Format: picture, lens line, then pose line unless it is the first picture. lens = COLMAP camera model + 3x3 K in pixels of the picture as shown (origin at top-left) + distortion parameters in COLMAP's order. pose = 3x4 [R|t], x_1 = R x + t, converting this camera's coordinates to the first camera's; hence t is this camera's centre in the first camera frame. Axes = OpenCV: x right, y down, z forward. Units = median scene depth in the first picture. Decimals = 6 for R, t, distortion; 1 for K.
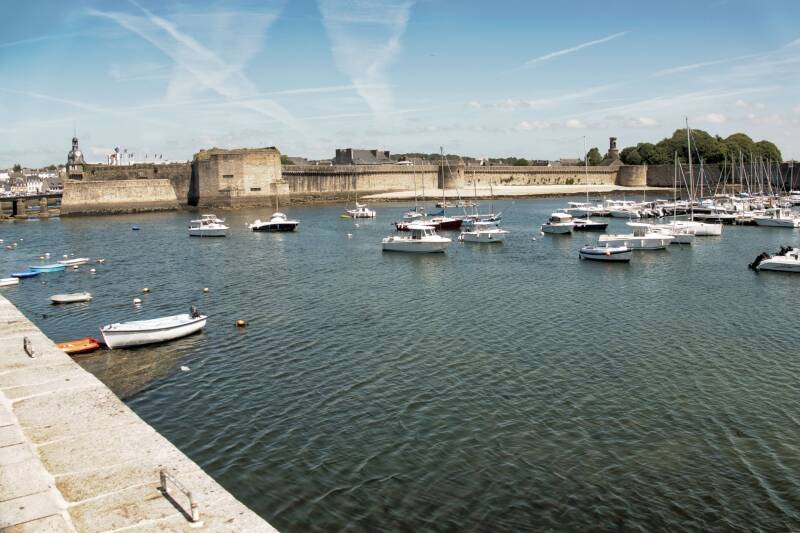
lens RADIAL K [[775.8, 0, 400.0], [0, 775.8, 266.5], [0, 0, 1]] dist [-0.213007, -0.001790]
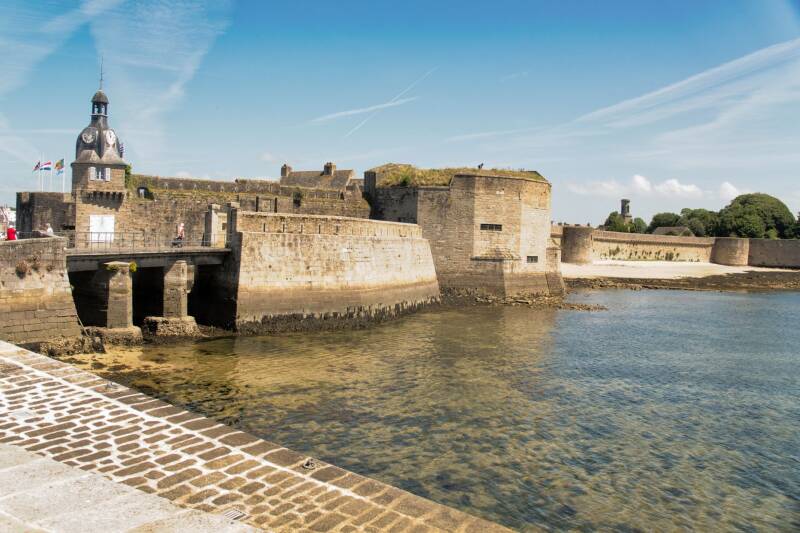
lens RADIAL K [[775.8, 0, 400.0], [0, 775.8, 266.5], [0, 0, 1]] dist [-0.213007, -0.001790]
pose [[0.944987, 0.037863, 0.324909, -0.409834], [-0.012246, 0.996677, -0.080528, -0.058361], [-0.326879, 0.072119, 0.942311, 0.594388]]
